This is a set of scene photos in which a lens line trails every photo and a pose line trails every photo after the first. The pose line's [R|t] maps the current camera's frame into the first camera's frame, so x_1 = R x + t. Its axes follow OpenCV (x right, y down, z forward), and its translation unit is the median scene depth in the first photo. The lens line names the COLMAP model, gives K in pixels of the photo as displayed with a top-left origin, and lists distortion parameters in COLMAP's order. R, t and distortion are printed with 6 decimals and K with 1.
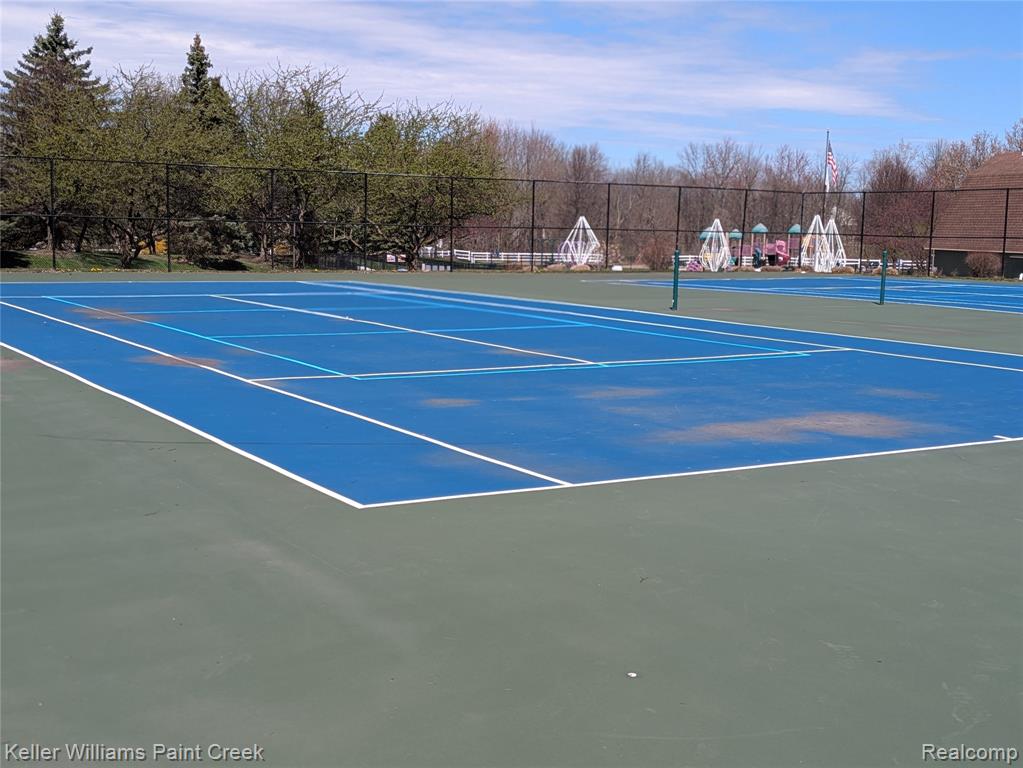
lens RADIAL K [[1289.8, 0, 511.5], [0, 1289.8, 384.0], [0, 0, 1]] dist [-0.007354, -0.017807]
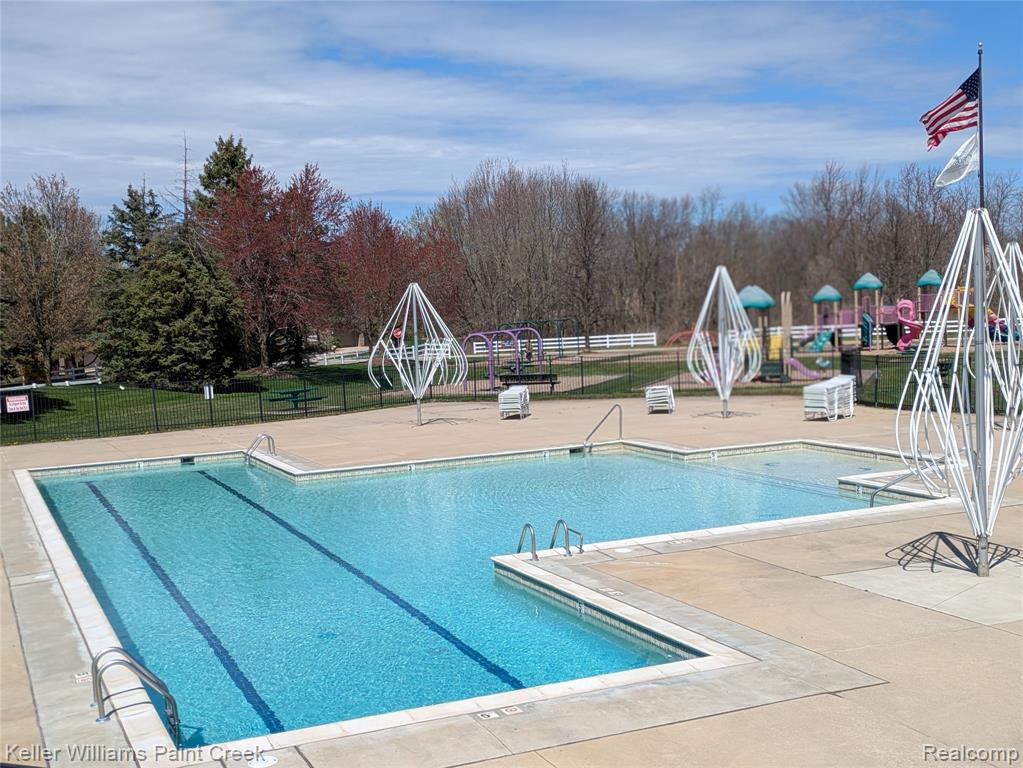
lens RADIAL K [[1289.8, 0, 511.5], [0, 1289.8, 384.0], [0, 0, 1]] dist [-0.007354, -0.017807]
pose [[0.991956, -0.062063, -0.110321, 0.092380], [0.055520, 0.996566, -0.061424, -0.046189], [0.113754, 0.054805, 0.991996, 0.395553]]
